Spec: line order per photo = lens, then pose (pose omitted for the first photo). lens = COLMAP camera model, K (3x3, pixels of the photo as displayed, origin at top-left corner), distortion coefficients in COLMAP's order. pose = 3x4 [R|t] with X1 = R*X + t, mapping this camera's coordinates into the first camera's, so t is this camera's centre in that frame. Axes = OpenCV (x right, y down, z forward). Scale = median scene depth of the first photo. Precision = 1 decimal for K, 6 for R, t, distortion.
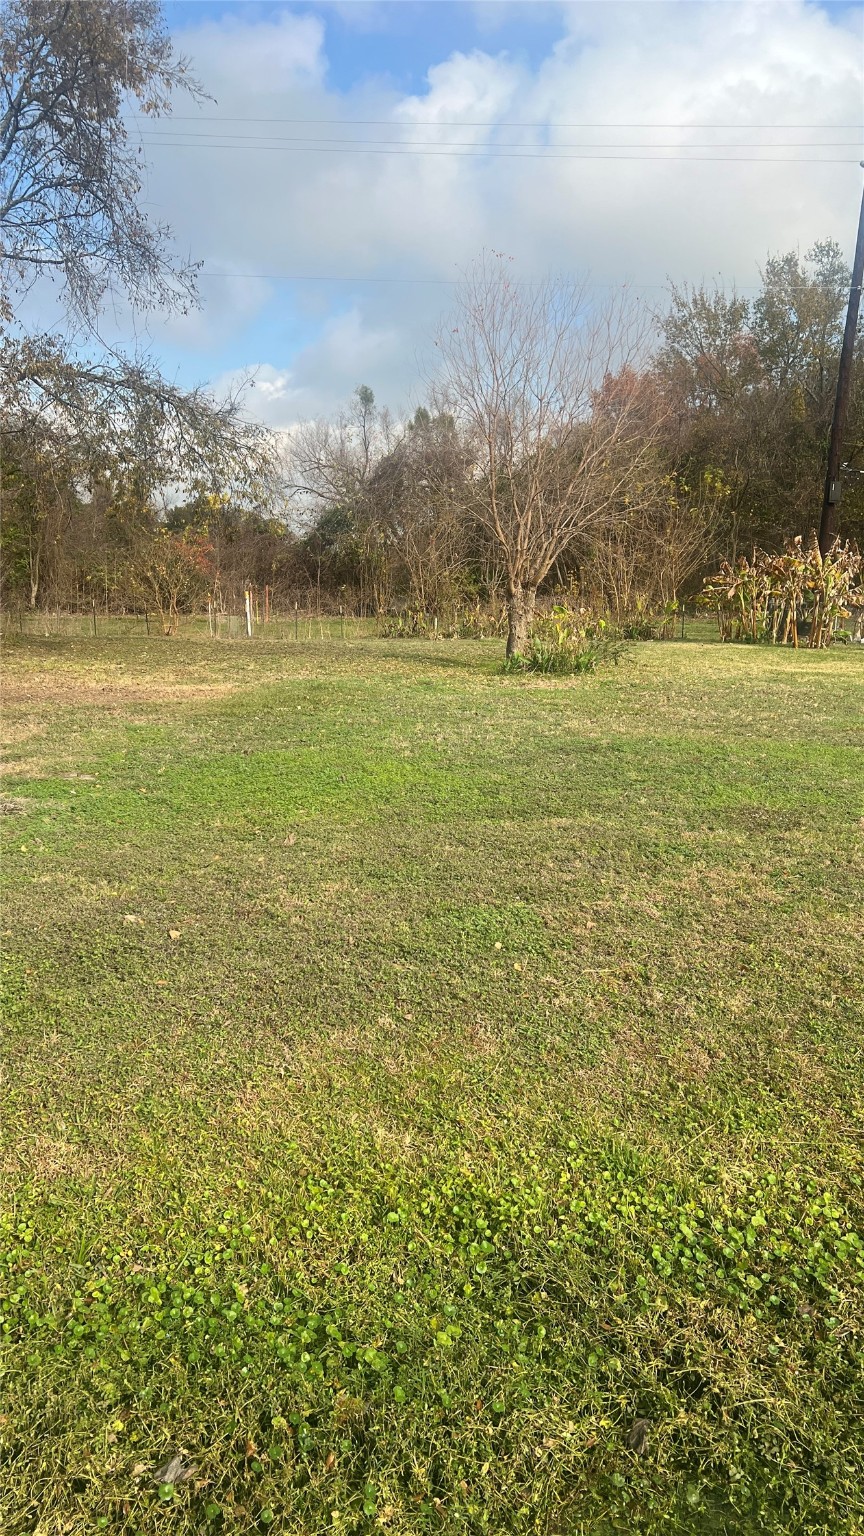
lens RADIAL K [[1152.8, 0, 419.0], [0, 1152.8, 771.0], [0, 0, 1]] dist [0.060728, -0.058456]
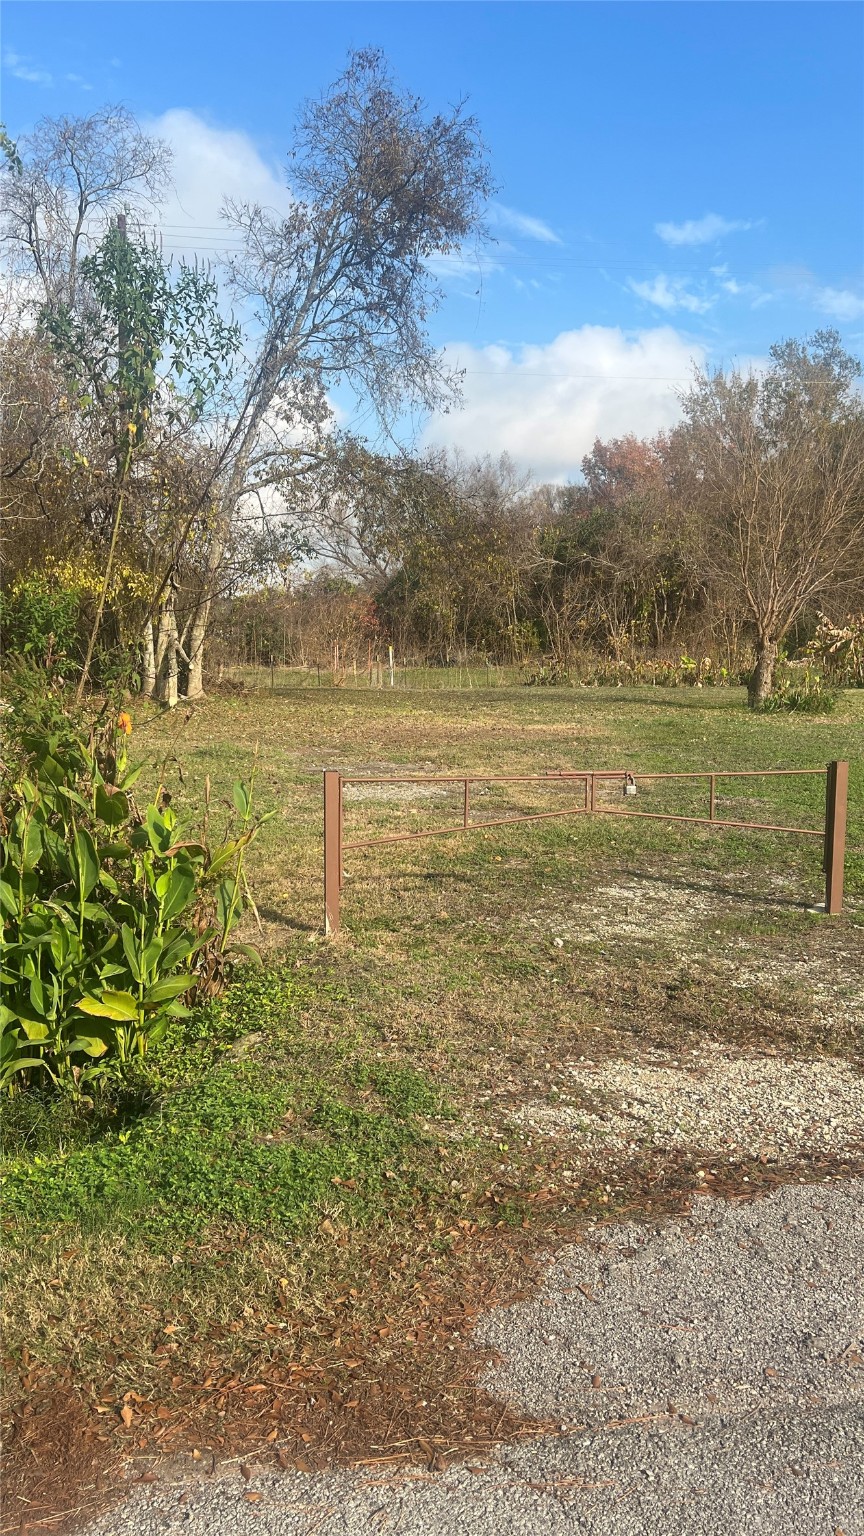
lens RADIAL K [[1152.8, 0, 424.7], [0, 1152.8, 763.1], [0, 0, 1]] dist [0.060728, -0.058456]
pose [[0.997226, -0.014230, 0.073062, -0.368509], [0.017826, 0.998649, -0.048809, 0.020240], [-0.072269, 0.049976, 0.996132, -0.171698]]
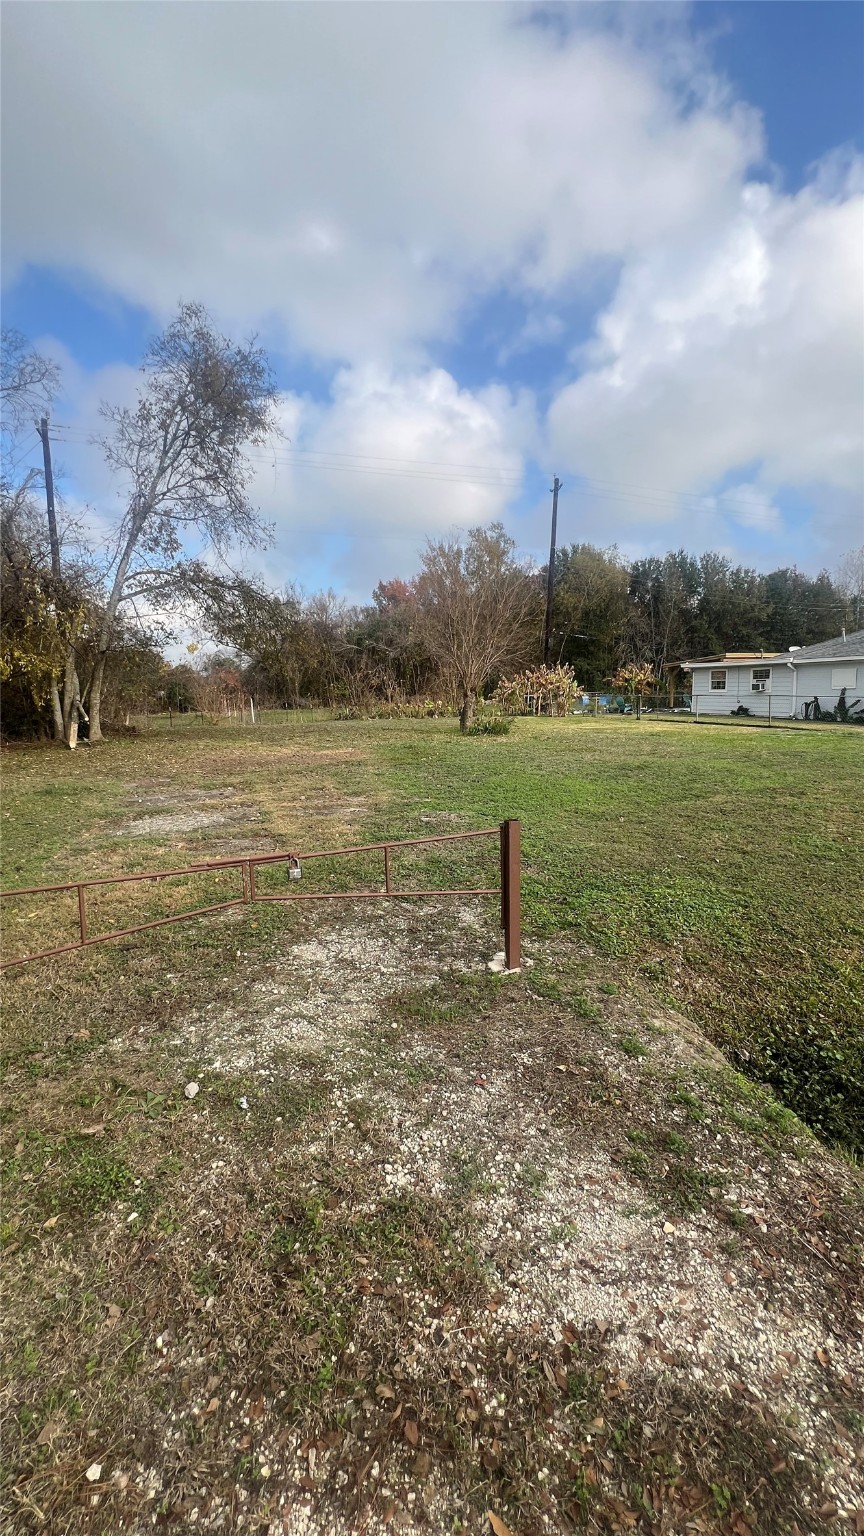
lens RADIAL K [[613.6, 0, 438.1], [0, 613.6, 765.0], [0, 0, 1]] dist [-0.003447, 0.000840]
pose [[0.955635, -0.065486, 0.287181, -0.282485], [0.075719, 0.996824, -0.024658, -0.012597], [-0.284654, 0.045309, 0.957559, 0.016057]]
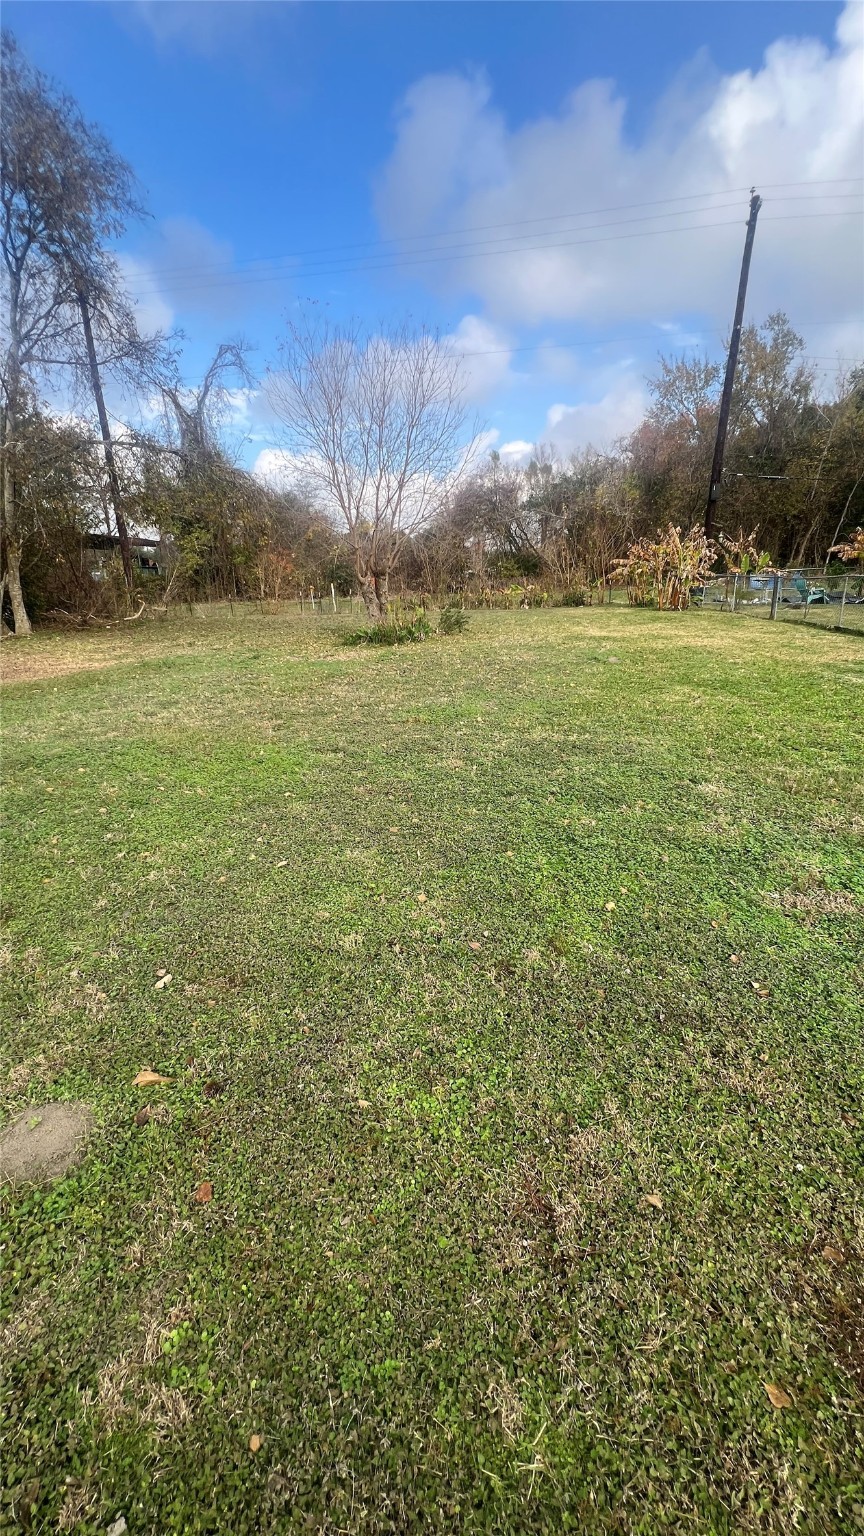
lens RADIAL K [[613.6, 0, 433.2], [0, 613.6, 765.7], [0, 0, 1]] dist [-0.003447, 0.000840]
pose [[0.977278, 0.018390, -0.211161, 0.319139], [0.012318, 0.989618, 0.143196, -0.046022], [0.211602, -0.142544, 0.966905, 0.313408]]
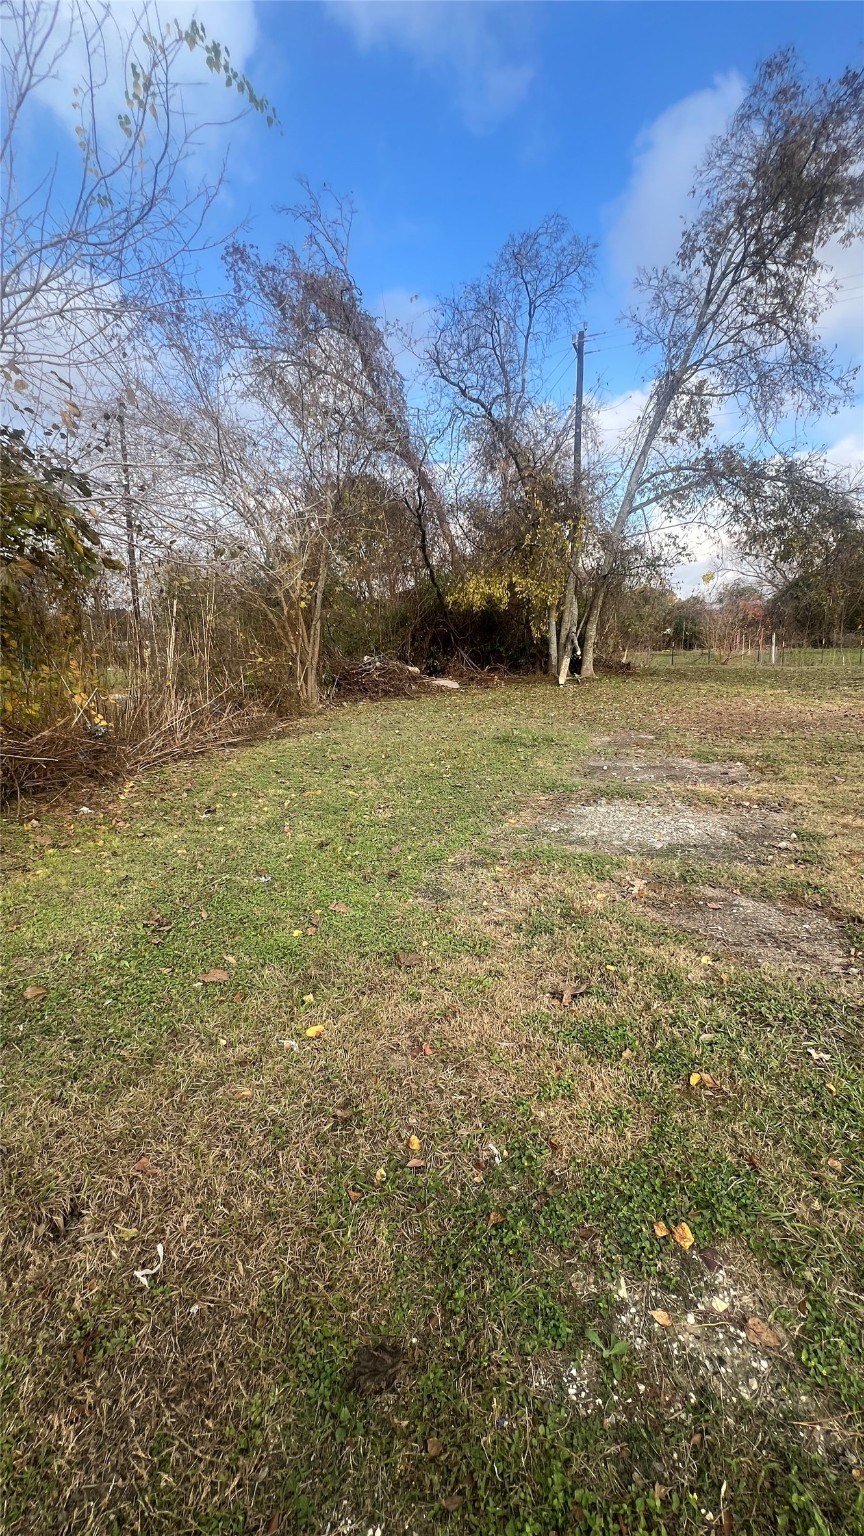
lens RADIAL K [[613.6, 0, 434.2], [0, 613.6, 767.0], [0, 0, 1]] dist [-0.003447, 0.000840]
pose [[0.884585, 0.066974, -0.461545, -0.297999], [-0.043095, 0.997139, 0.062098, -0.033950], [0.464384, -0.035041, 0.884941, 0.220384]]
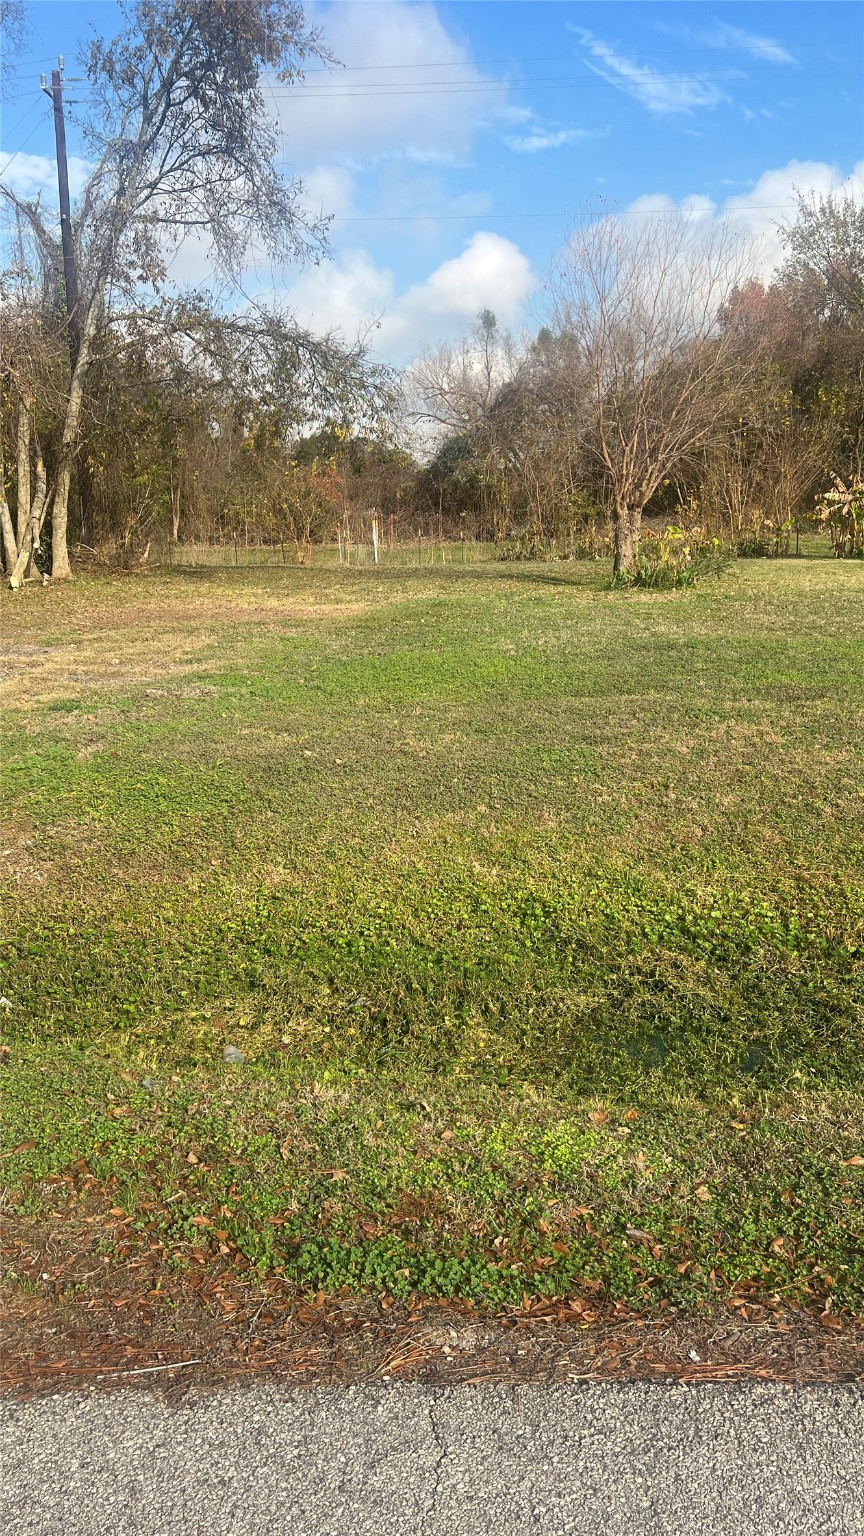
lens RADIAL K [[1152.8, 0, 418.8], [0, 1152.8, 754.0], [0, 0, 1]] dist [0.060728, -0.058456]
pose [[0.994127, -0.003004, -0.108182, 0.011552], [0.008173, 0.998844, 0.047367, 0.017120], [0.107914, -0.047973, 0.993002, -0.111100]]
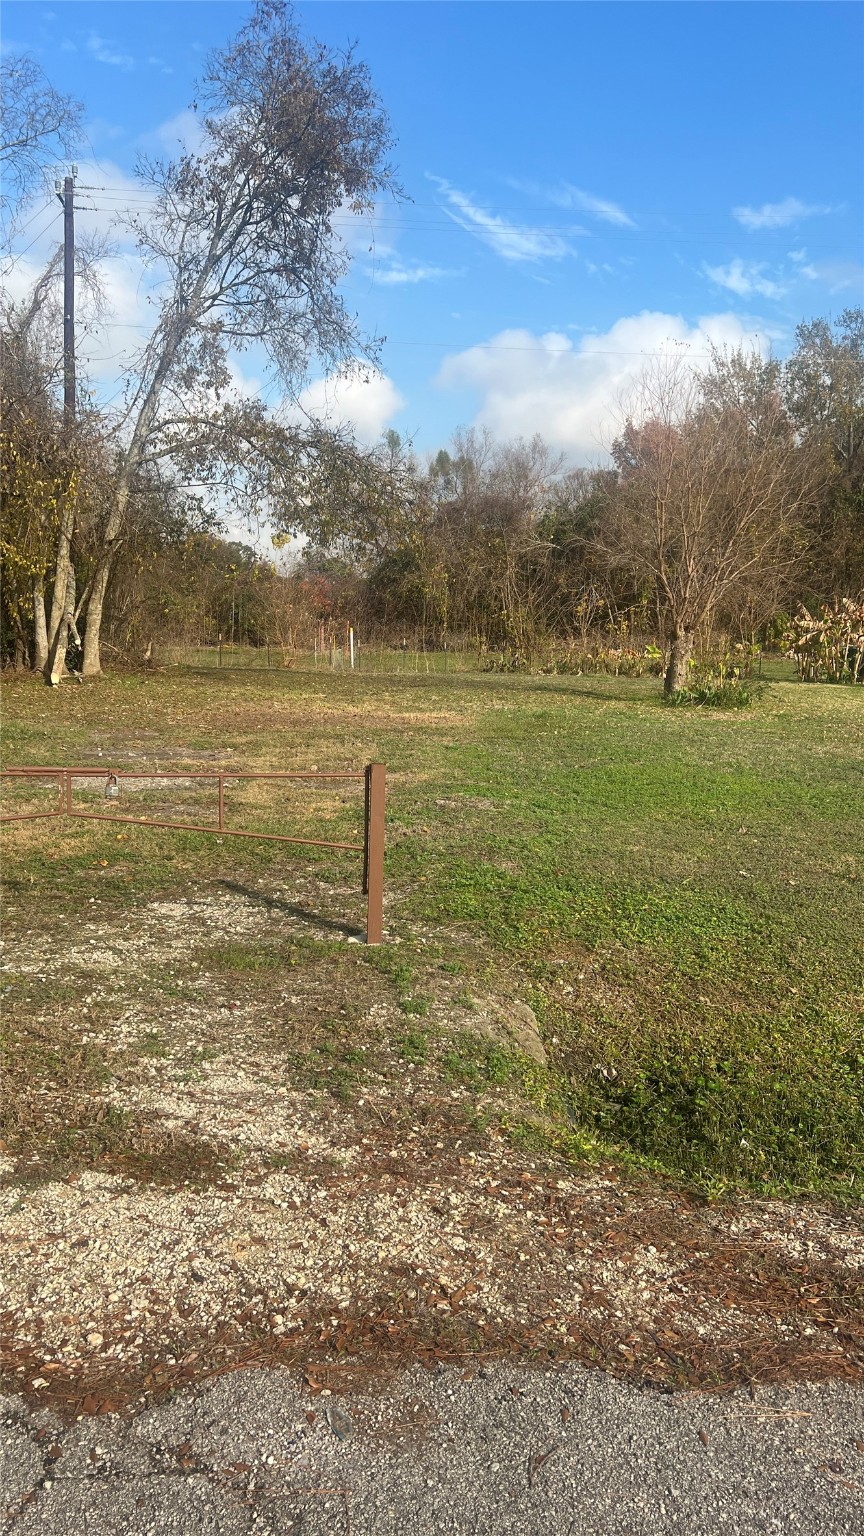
lens RADIAL K [[1152.8, 0, 418.2], [0, 1152.8, 754.5], [0, 0, 1]] dist [0.060728, -0.058456]
pose [[0.999716, 0.014862, 0.018617, -0.195108], [-0.014049, 0.998973, -0.043078, 0.014208], [-0.019238, 0.042804, 0.998898, -0.117289]]
